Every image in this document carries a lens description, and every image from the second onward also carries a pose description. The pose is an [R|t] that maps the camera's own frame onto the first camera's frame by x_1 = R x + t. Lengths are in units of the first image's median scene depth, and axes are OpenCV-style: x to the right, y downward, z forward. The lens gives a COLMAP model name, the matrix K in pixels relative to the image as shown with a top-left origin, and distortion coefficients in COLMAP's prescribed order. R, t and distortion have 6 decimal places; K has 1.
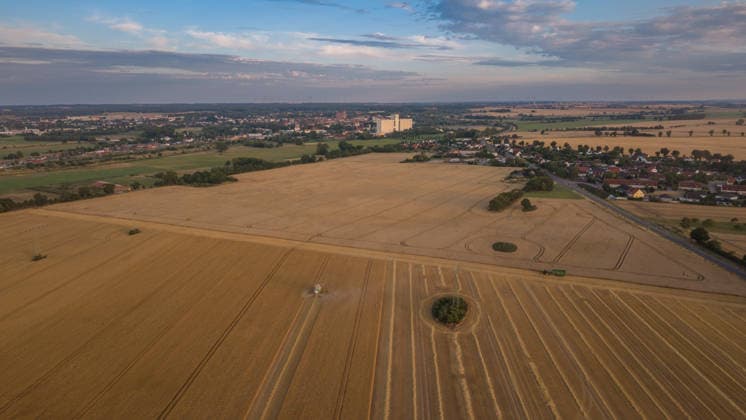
lens RADIAL K [[495.9, 0, 373.0], [0, 495.9, 210.0], [0, 0, 1]] dist [0.008883, -0.004533]
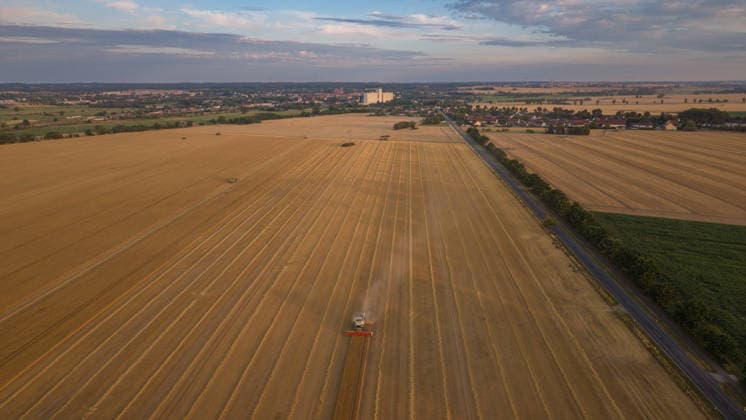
lens RADIAL K [[507.1, 0, 373.0], [0, 507.1, 210.0], [0, 0, 1]] dist [0.003052, 0.002403]
pose [[0.999882, 0.005880, -0.014161, 0.033620], [-0.005426, 0.999476, 0.031925, 0.046658], [0.014341, -0.031845, 0.999390, -0.184386]]
